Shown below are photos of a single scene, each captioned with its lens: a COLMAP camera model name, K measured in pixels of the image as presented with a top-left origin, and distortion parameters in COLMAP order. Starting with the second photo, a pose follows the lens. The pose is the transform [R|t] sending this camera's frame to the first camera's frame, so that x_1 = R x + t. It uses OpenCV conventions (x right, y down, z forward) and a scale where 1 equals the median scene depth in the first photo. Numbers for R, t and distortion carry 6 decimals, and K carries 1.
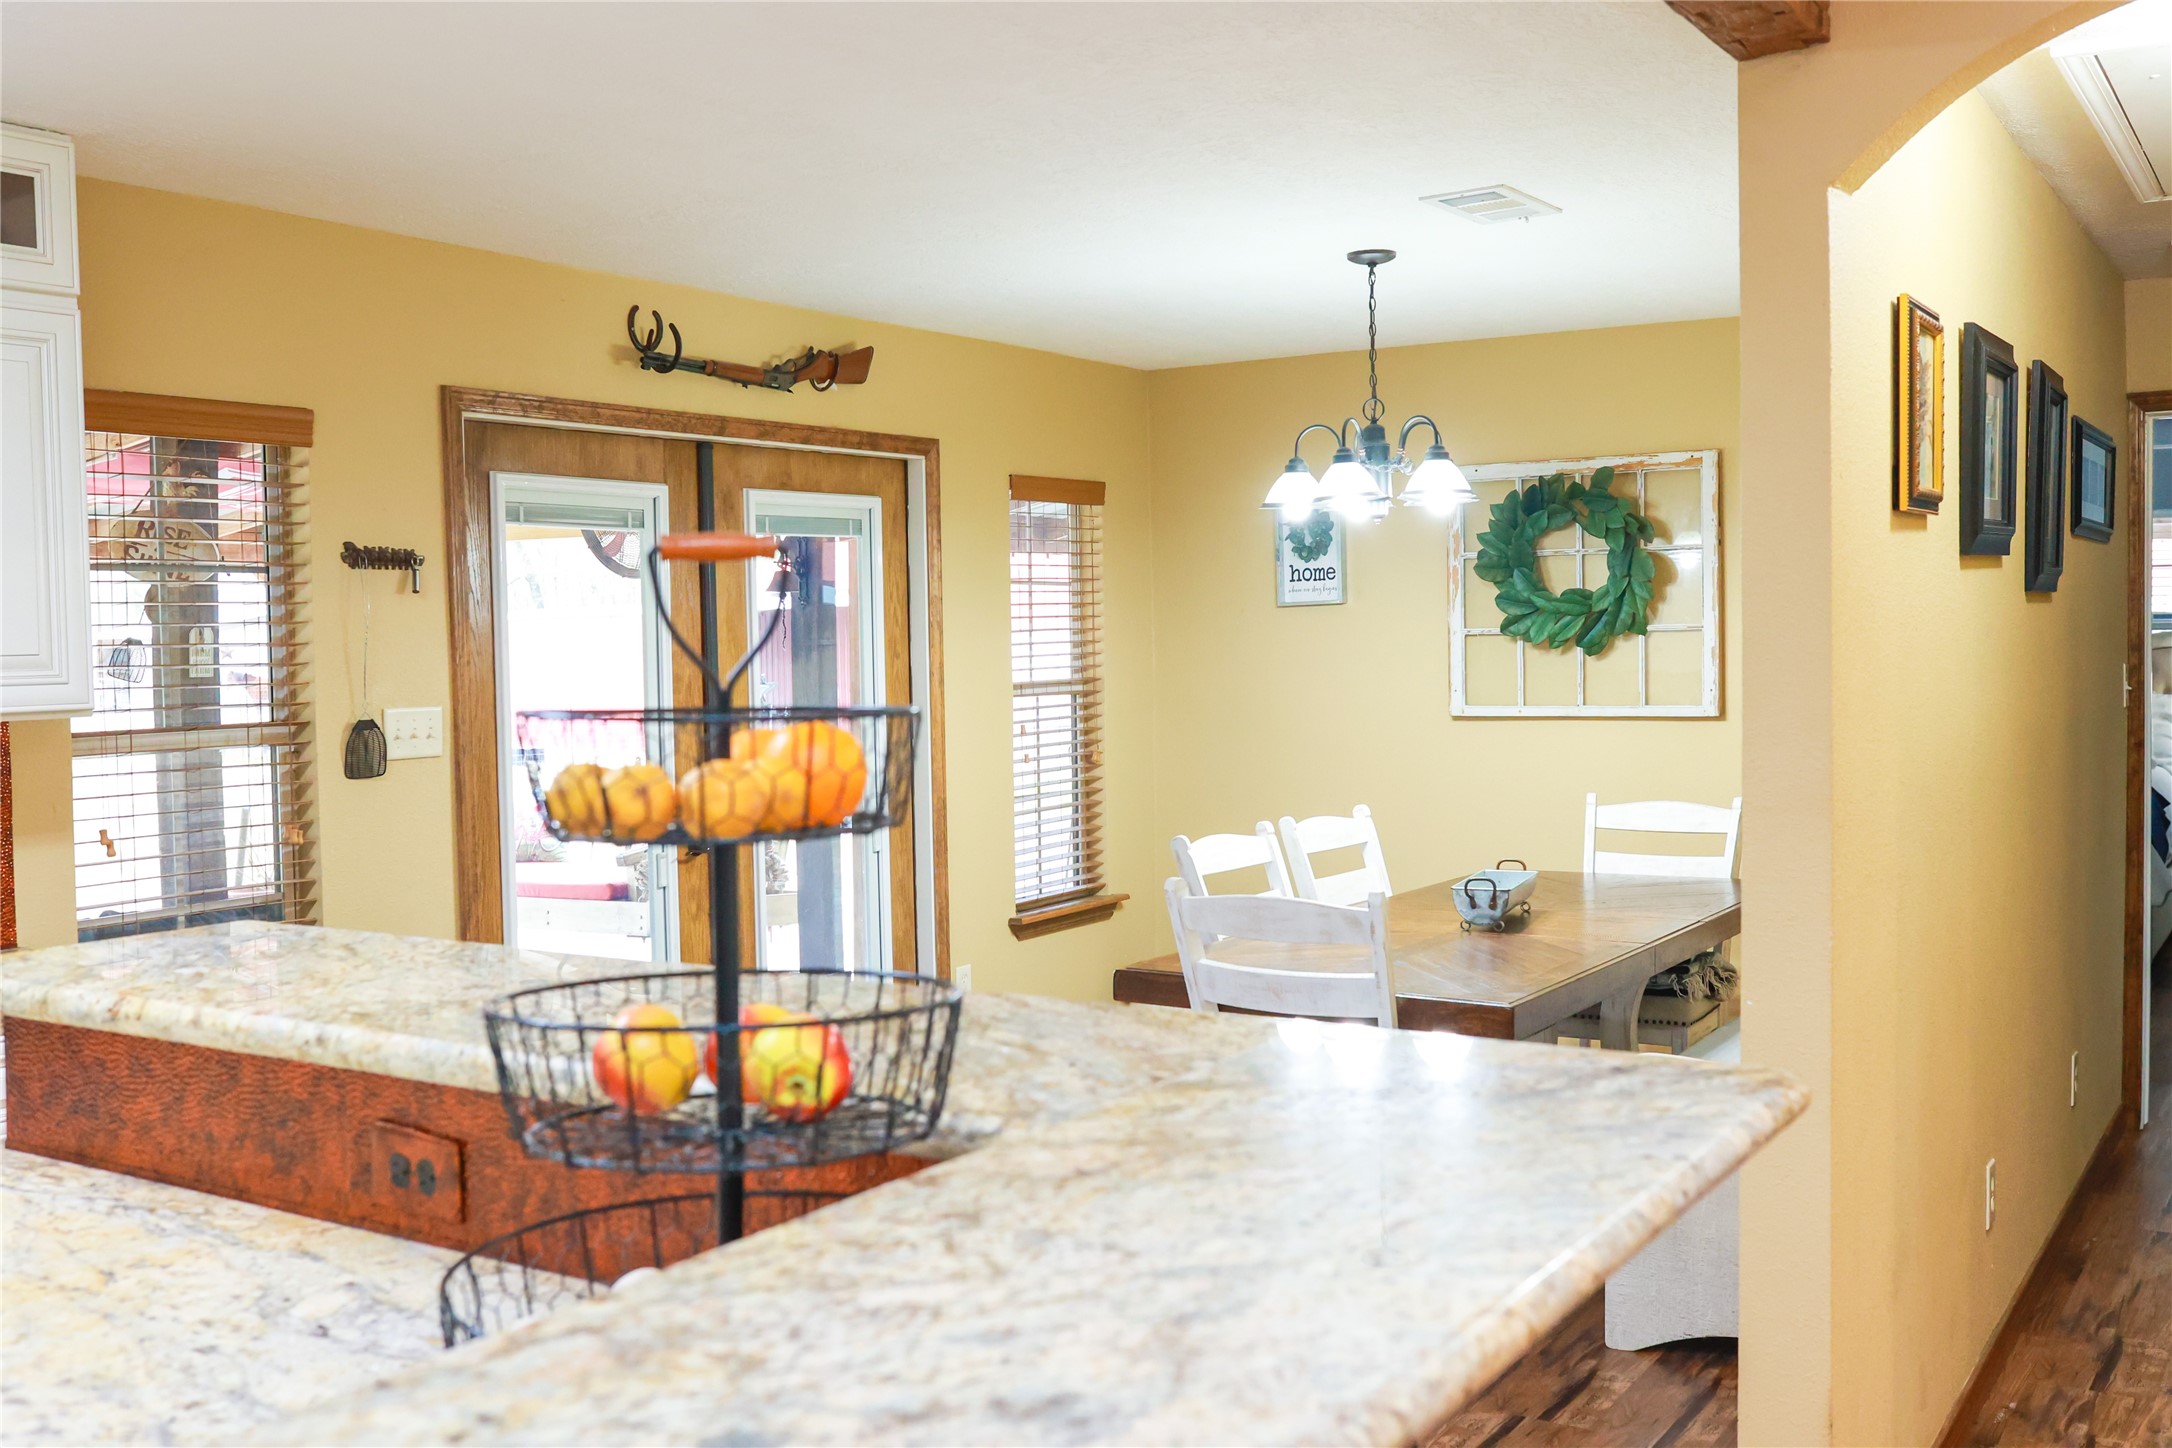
lens RADIAL K [[2045.6, 0, 1086.0], [0, 2045.6, 724.0], [0, 0, 1]] dist [-0.011865, 0.004901]
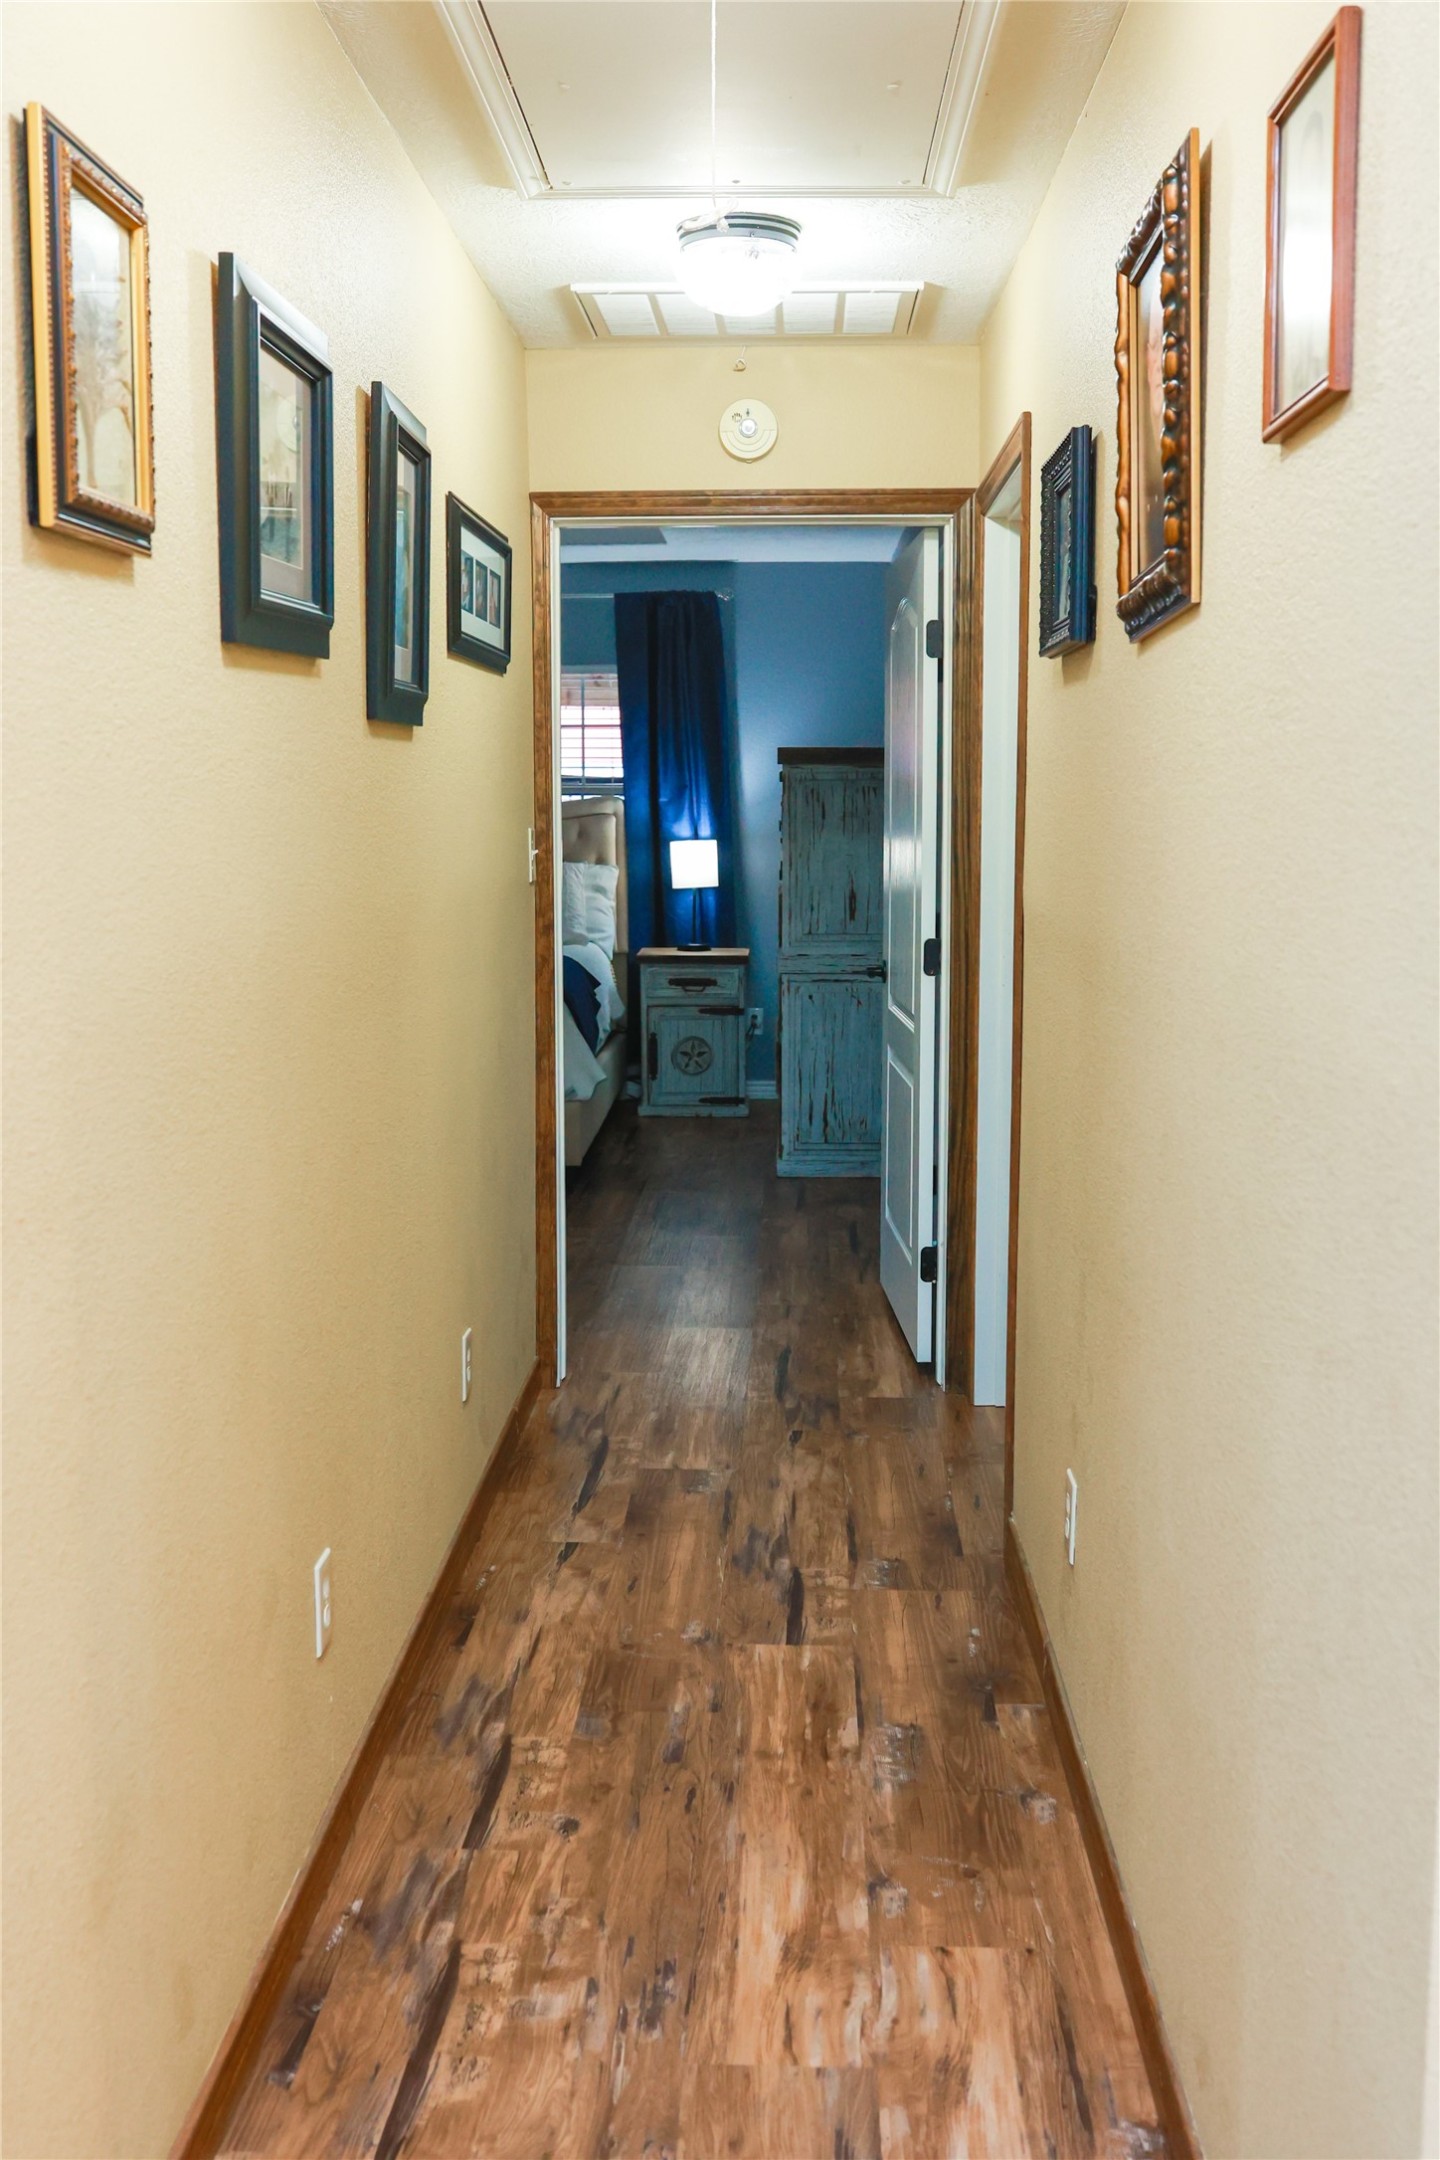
lens RADIAL K [[2119.4, 0, 720.0], [0, 2119.4, 1080.0], [0, 0, 1]] dist [0.009674, 0.027597]
pose [[0.861462, -0.053198, 0.505028, 0.192407], [0.008883, 0.995924, 0.089754, -0.006425], [-0.507745, -0.072834, 0.858423, 0.309221]]
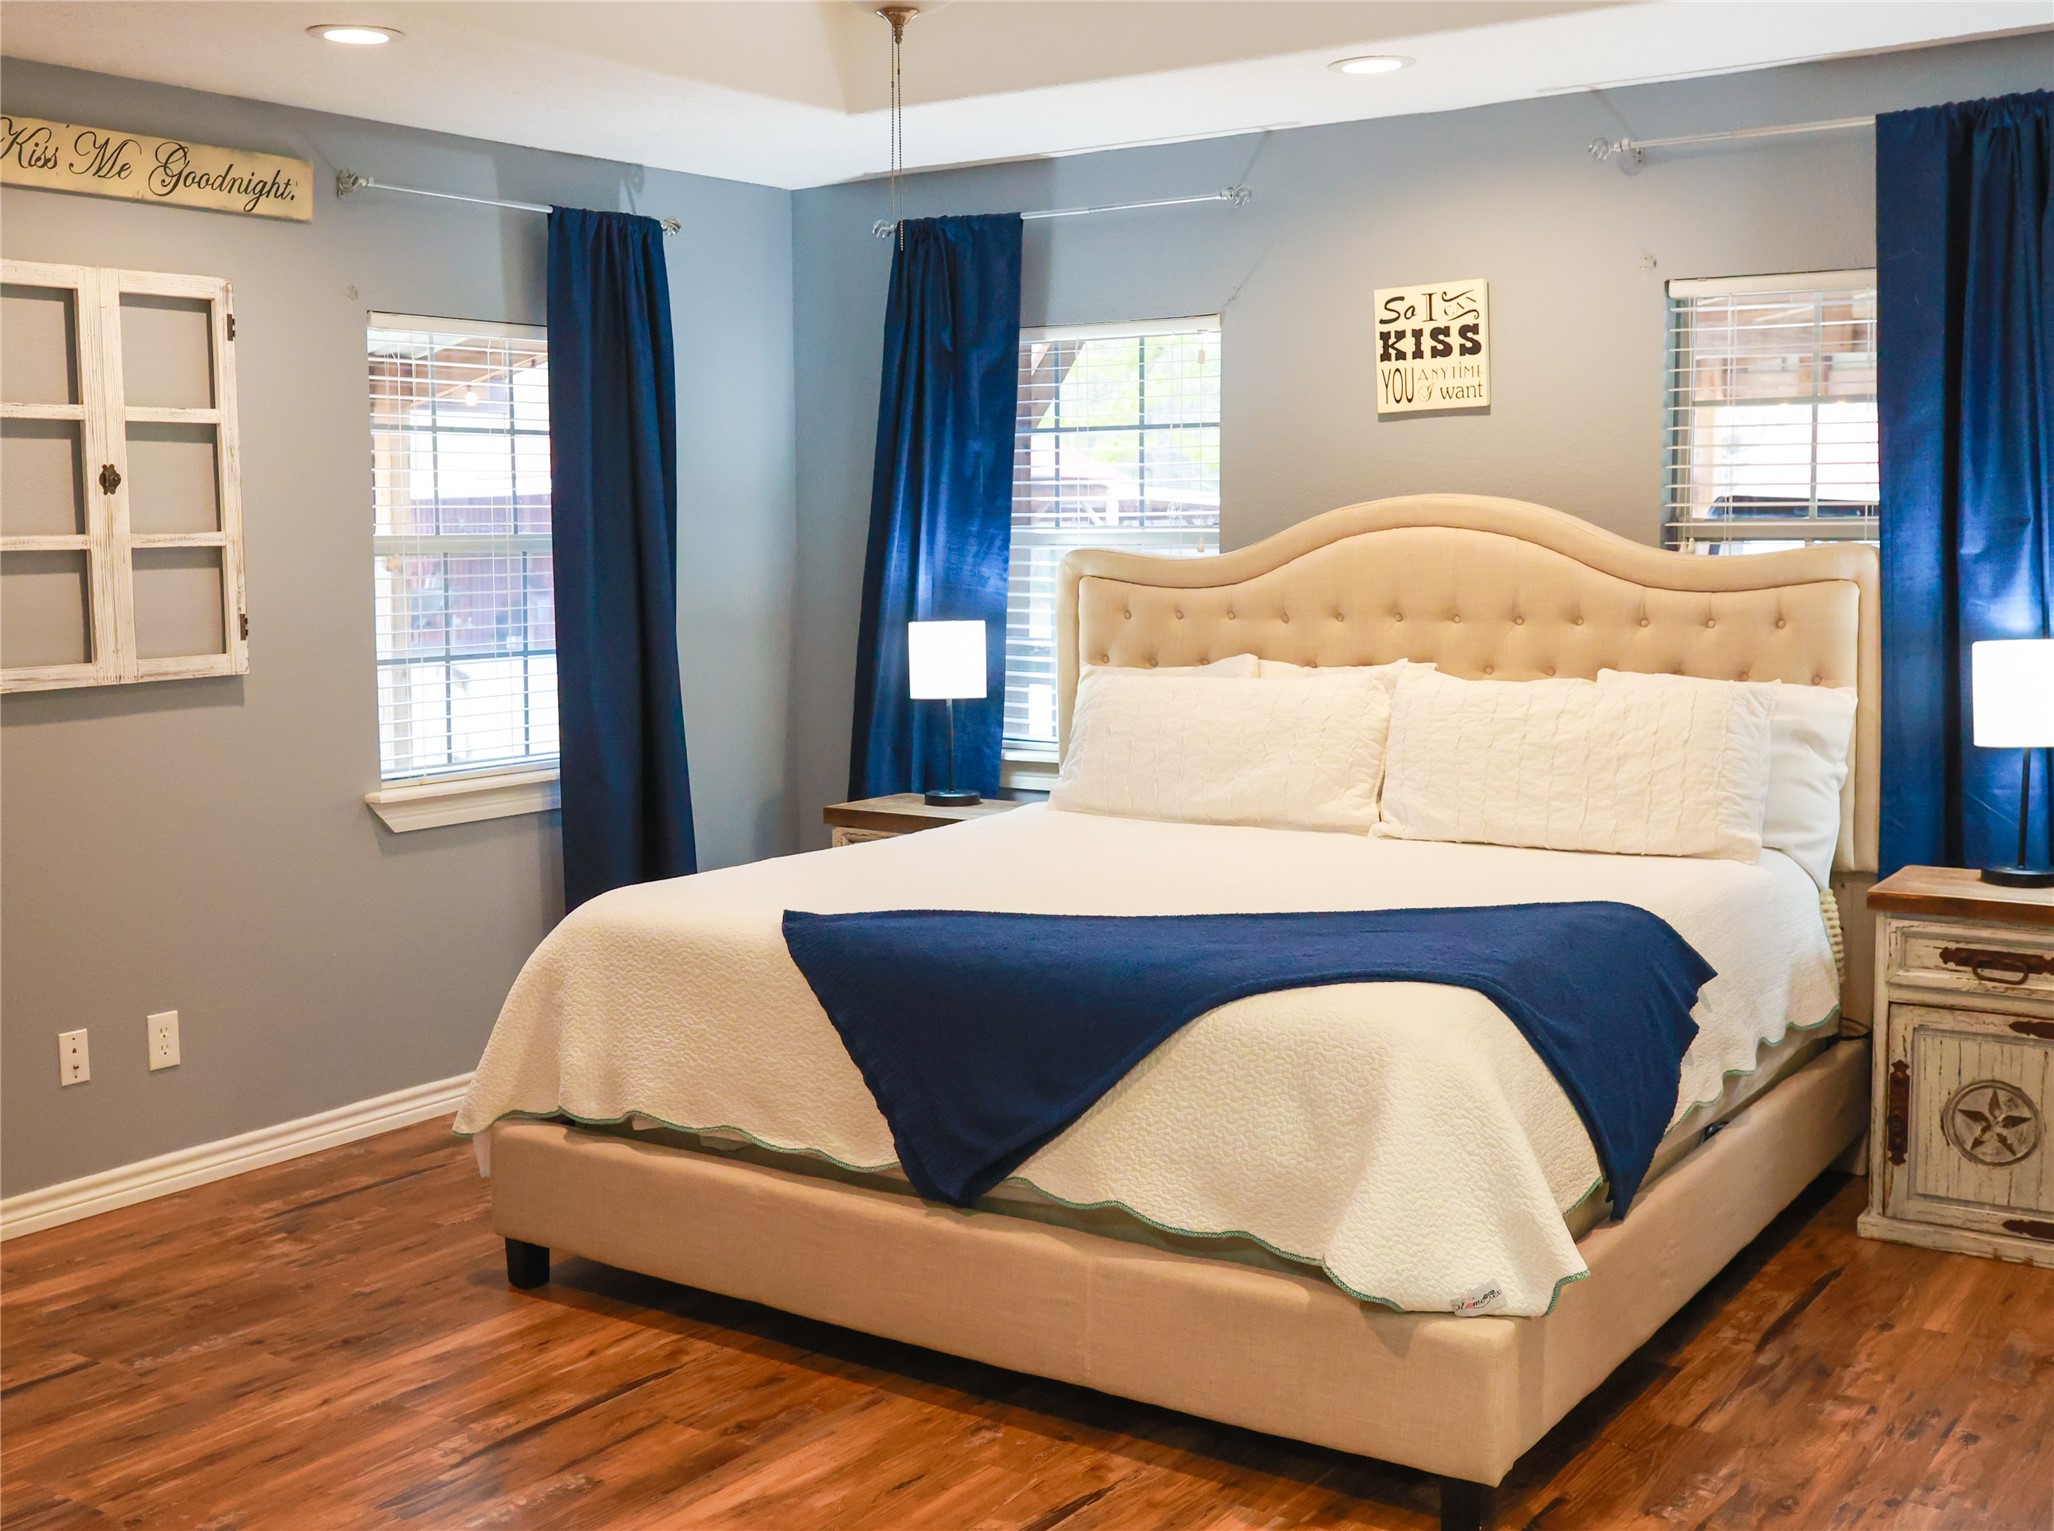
lens RADIAL K [[2215.7, 0, 1027.0], [0, 2215.7, 765.5], [0, 0, 1]] dist [-0.006815, -0.026444]
pose [[0.999380, 0.011978, -0.033102, 0.579352], [-0.009898, 0.998009, 0.062298, -0.036507], [0.033783, -0.061931, 0.997509, 0.814533]]
